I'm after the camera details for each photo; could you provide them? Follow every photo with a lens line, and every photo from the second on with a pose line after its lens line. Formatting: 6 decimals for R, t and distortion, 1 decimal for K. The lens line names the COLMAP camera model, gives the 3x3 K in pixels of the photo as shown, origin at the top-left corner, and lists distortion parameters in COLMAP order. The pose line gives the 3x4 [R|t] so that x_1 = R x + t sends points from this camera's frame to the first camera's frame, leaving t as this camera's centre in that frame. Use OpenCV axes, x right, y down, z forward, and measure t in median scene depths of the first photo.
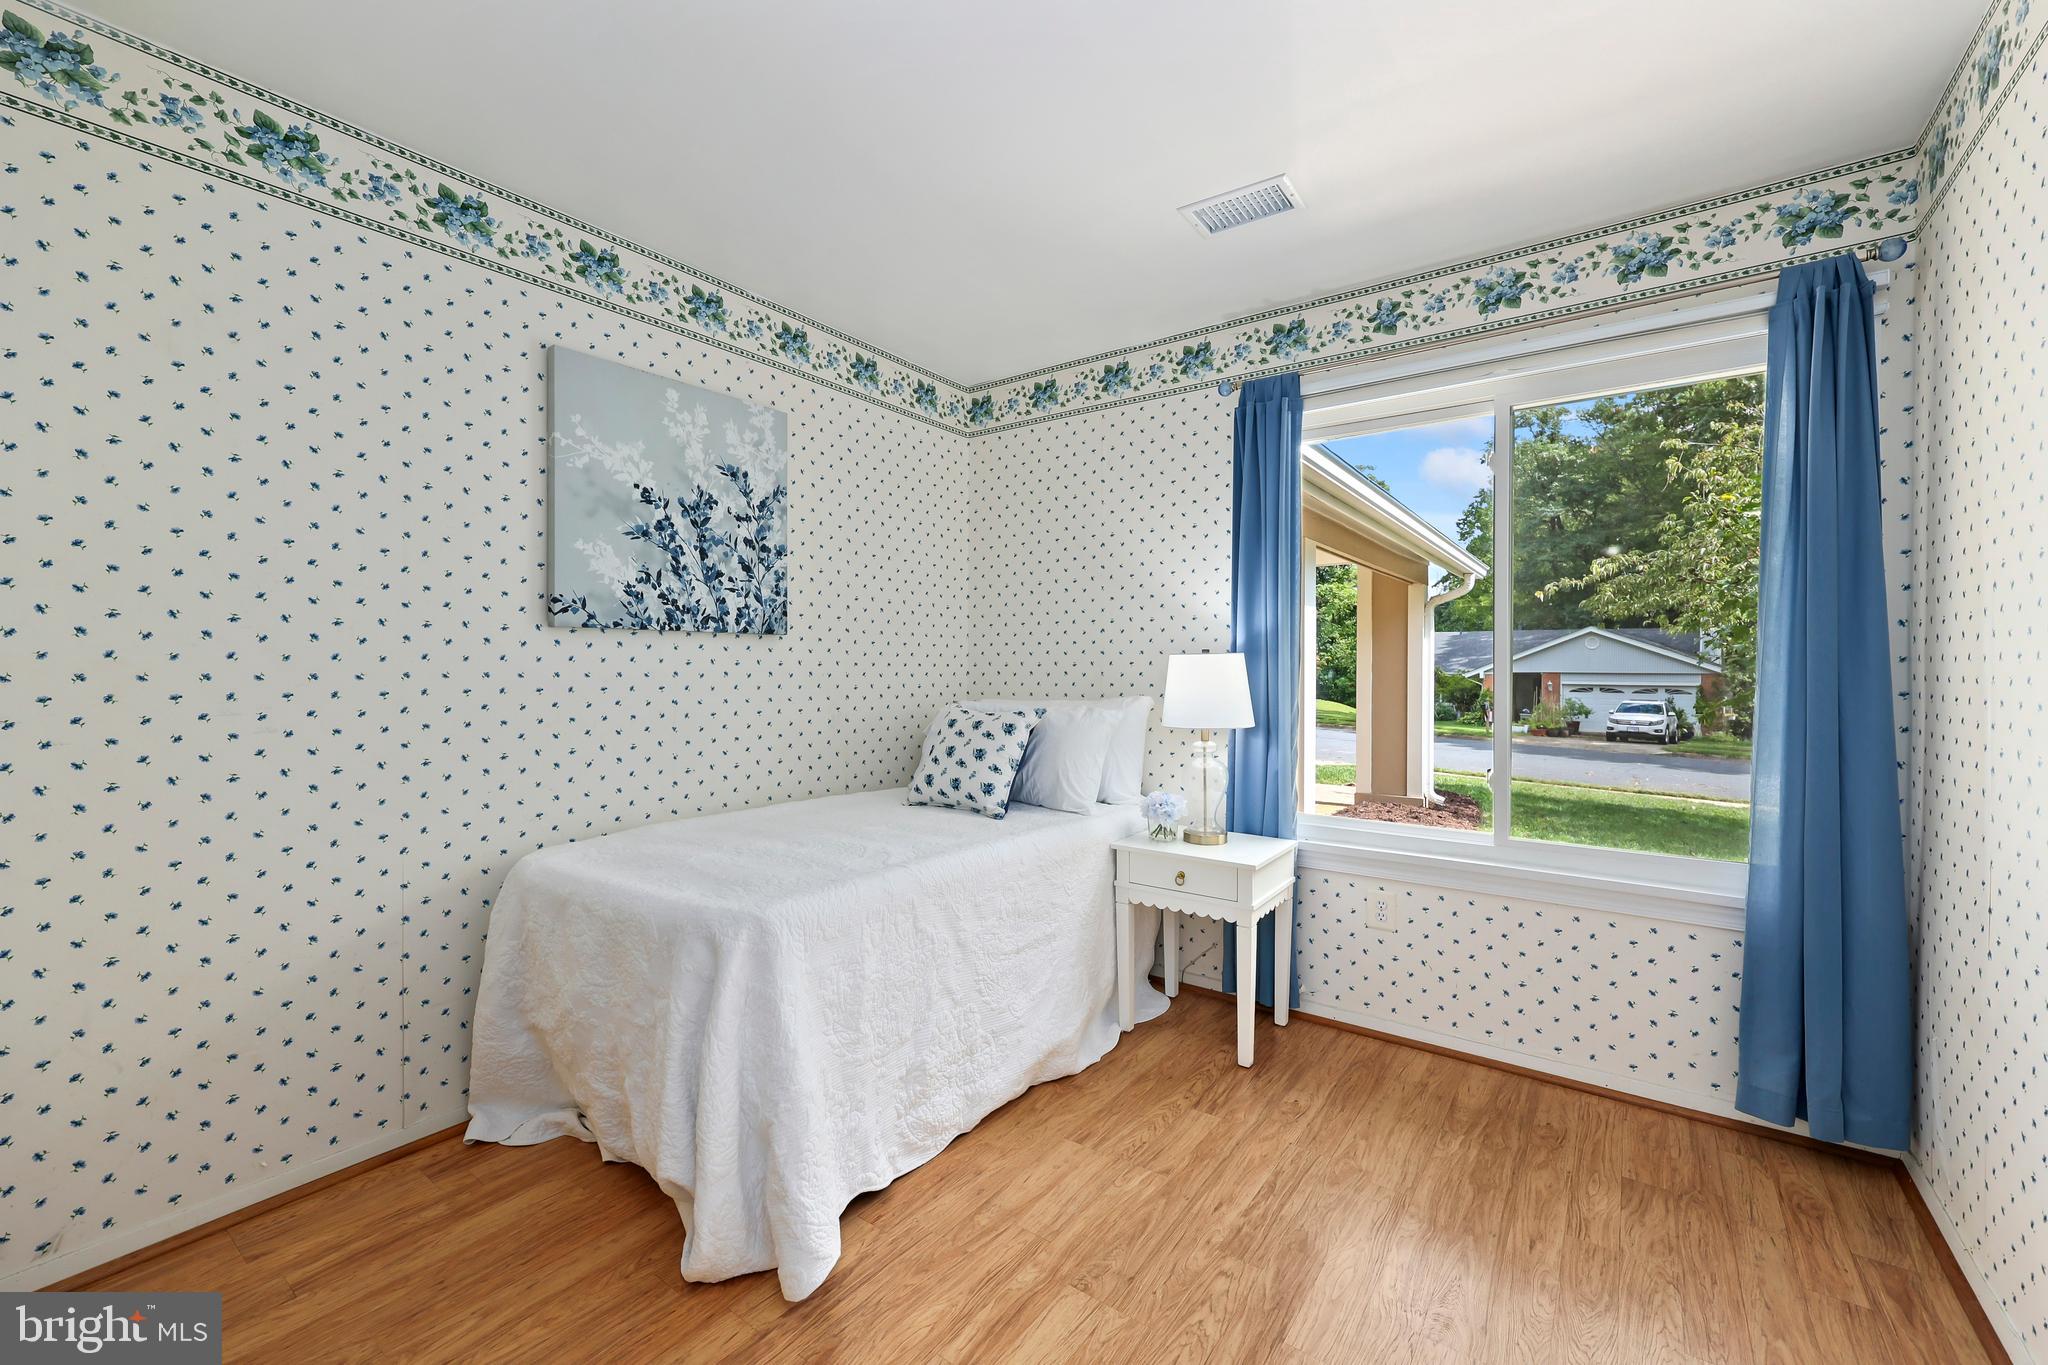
lens RADIAL K [[858.2, 0, 1038.5], [0, 858.2, 674.0], [0, 0, 1]] dist [0.008079, -0.001254]
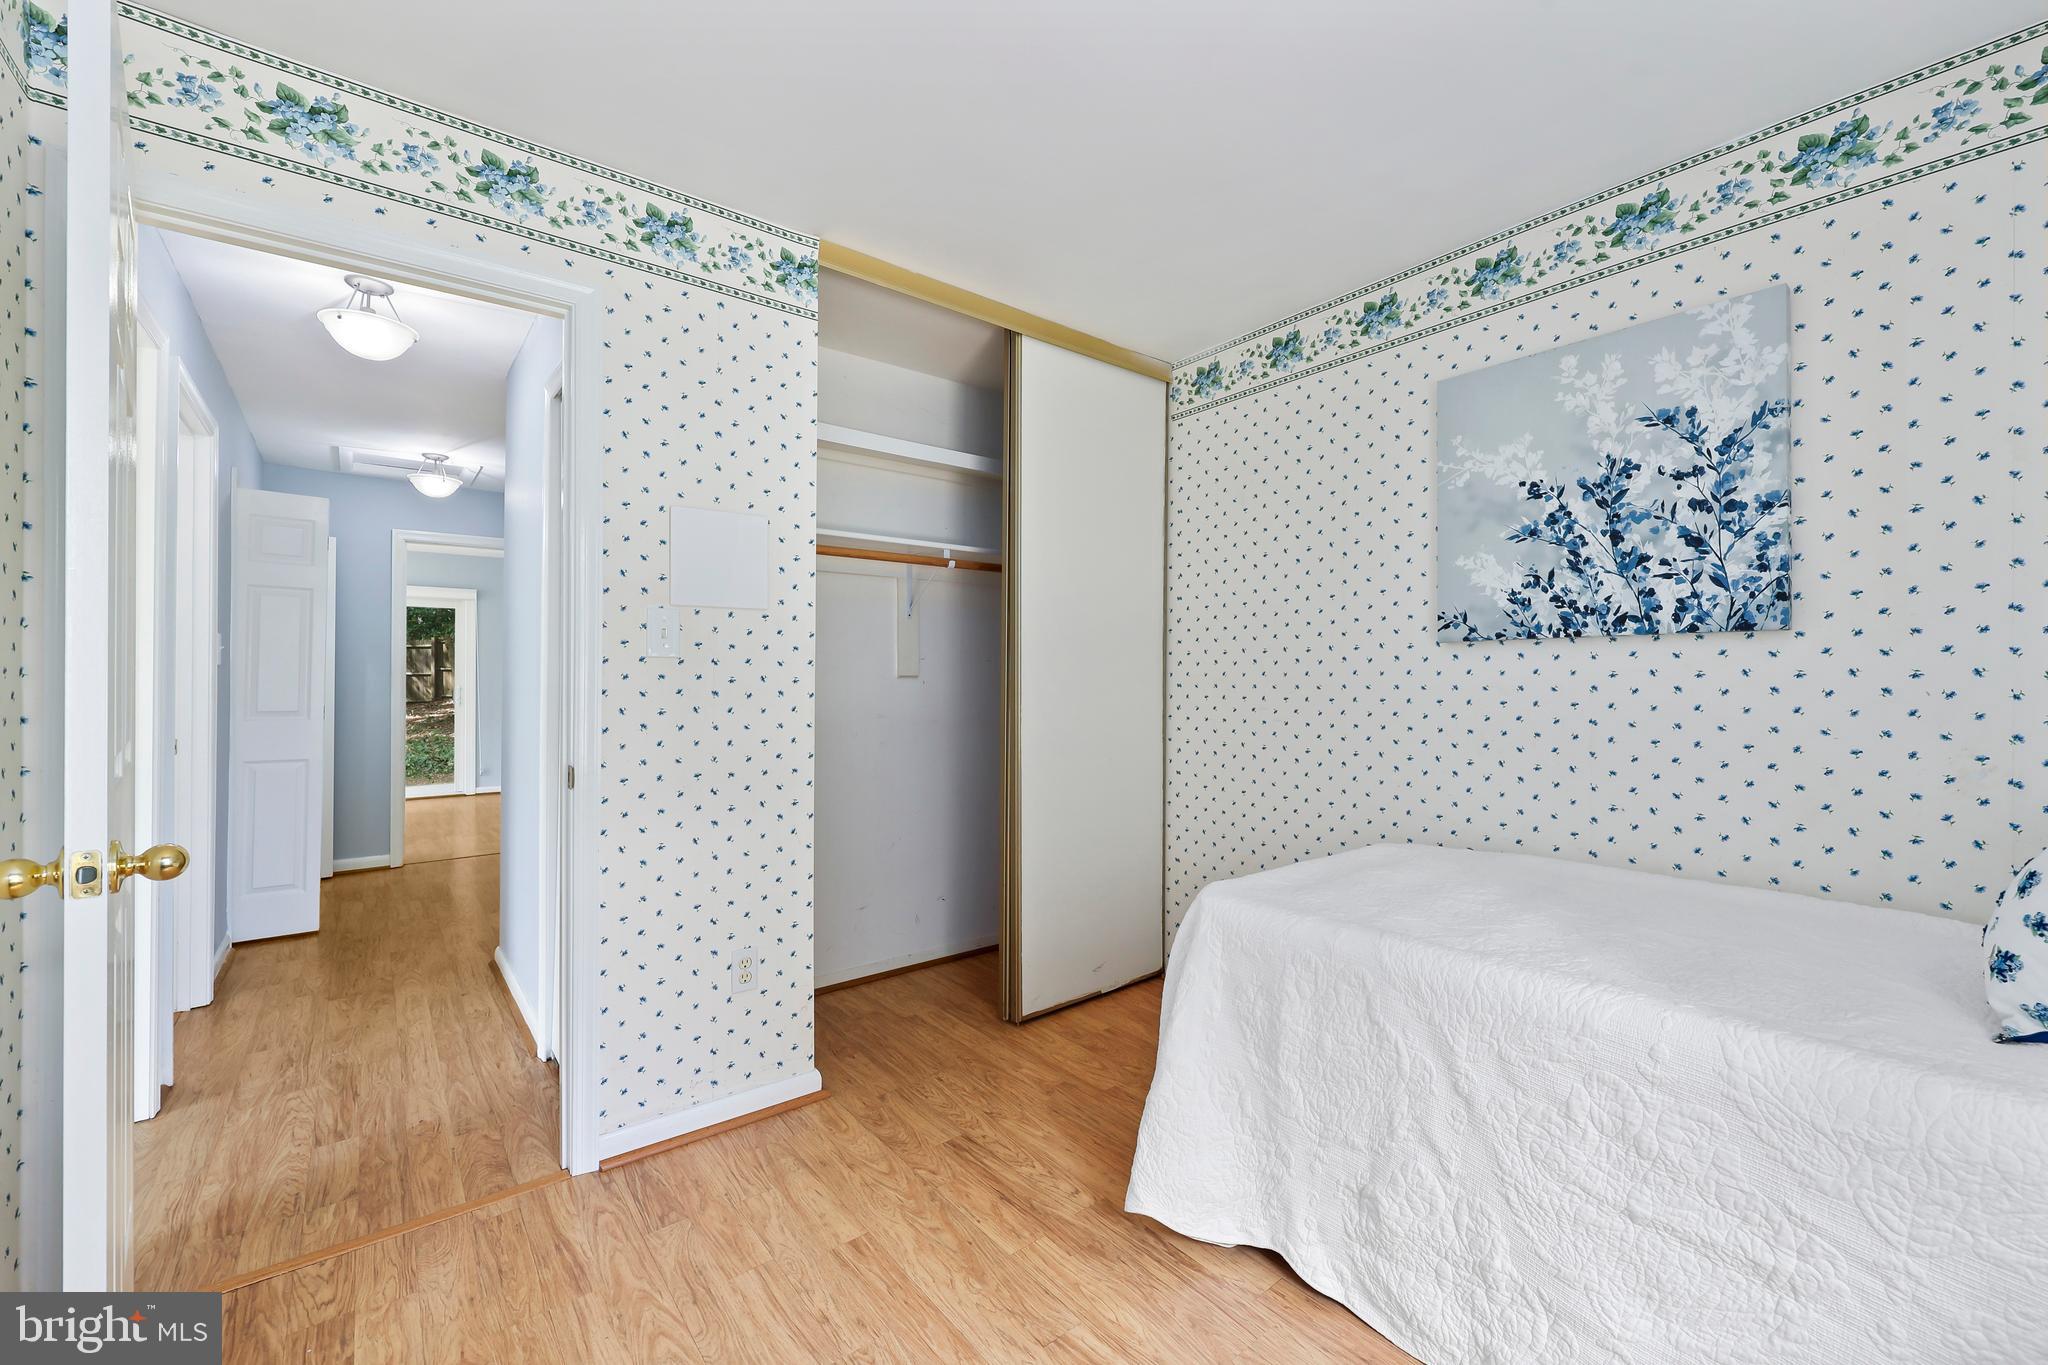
lens RADIAL K [[858.2, 0, 1039.4], [0, 858.2, 681.1], [0, 0, 1]] dist [0.008079, -0.001254]
pose [[-0.283545, -0.004599, -0.958948, 0.531777], [-0.011616, 0.999932, -0.001361, 0.000318], [0.958888, 0.010753, -0.283579, 0.722570]]
